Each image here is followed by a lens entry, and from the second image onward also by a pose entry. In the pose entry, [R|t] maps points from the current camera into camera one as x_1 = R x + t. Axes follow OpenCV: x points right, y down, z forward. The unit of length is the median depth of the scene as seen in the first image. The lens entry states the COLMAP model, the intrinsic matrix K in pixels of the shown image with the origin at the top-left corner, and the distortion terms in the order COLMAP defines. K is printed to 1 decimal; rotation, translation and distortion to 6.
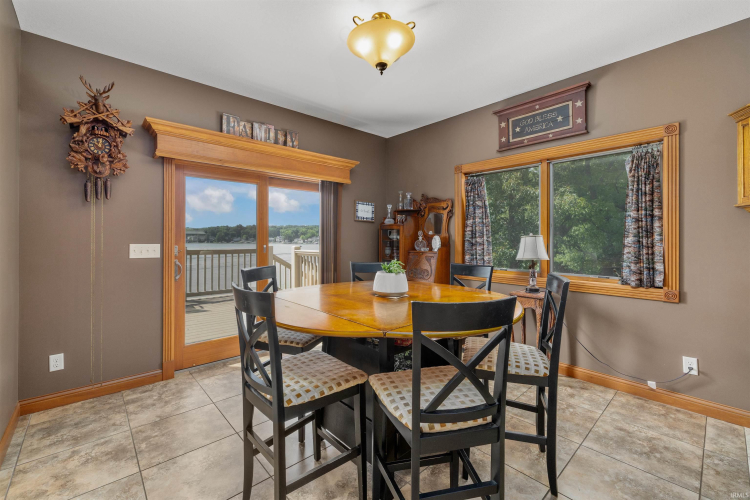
lens RADIAL K [[316.2, 0, 372.2], [0, 316.2, 243.0], [0, 0, 1]] dist [0.001158, 0.000454]
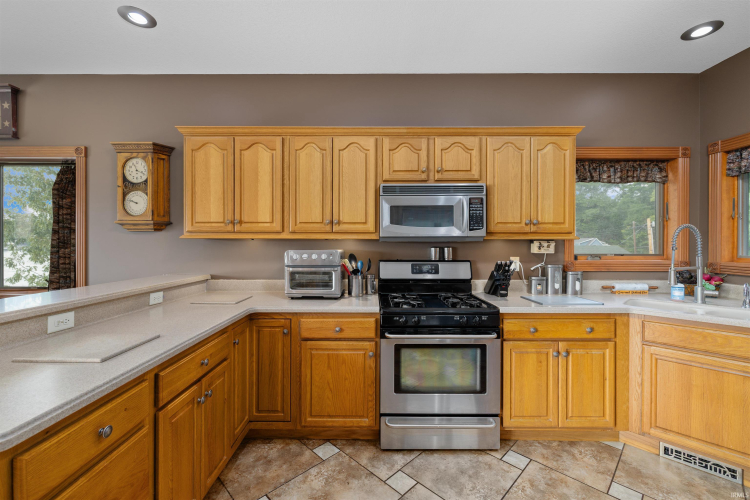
lens RADIAL K [[316.2, 0, 372.2], [0, 316.2, 243.0], [0, 0, 1]] dist [0.001158, 0.000454]
pose [[0.677995, -0.000598, 0.735067, 0.696887], [0.008095, 0.999945, -0.006652, -0.017284], [-0.735022, 0.010461, 0.677962, -0.429820]]
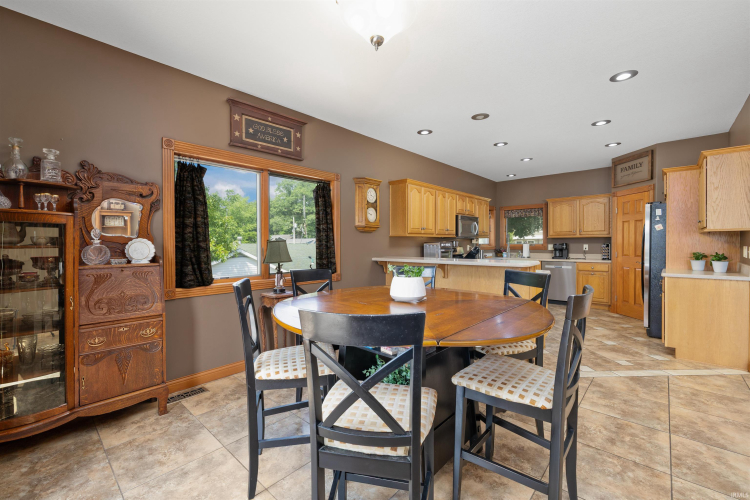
lens RADIAL K [[325.3, 0, 360.4], [0, 325.3, 248.6], [0, 0, 1]] dist [-0.000414, -0.000148]
pose [[-0.083026, -0.016185, 0.996416, -0.655172], [0.016985, 0.999700, 0.017653, -0.009373], [-0.996403, 0.018390, -0.082726, 0.866650]]
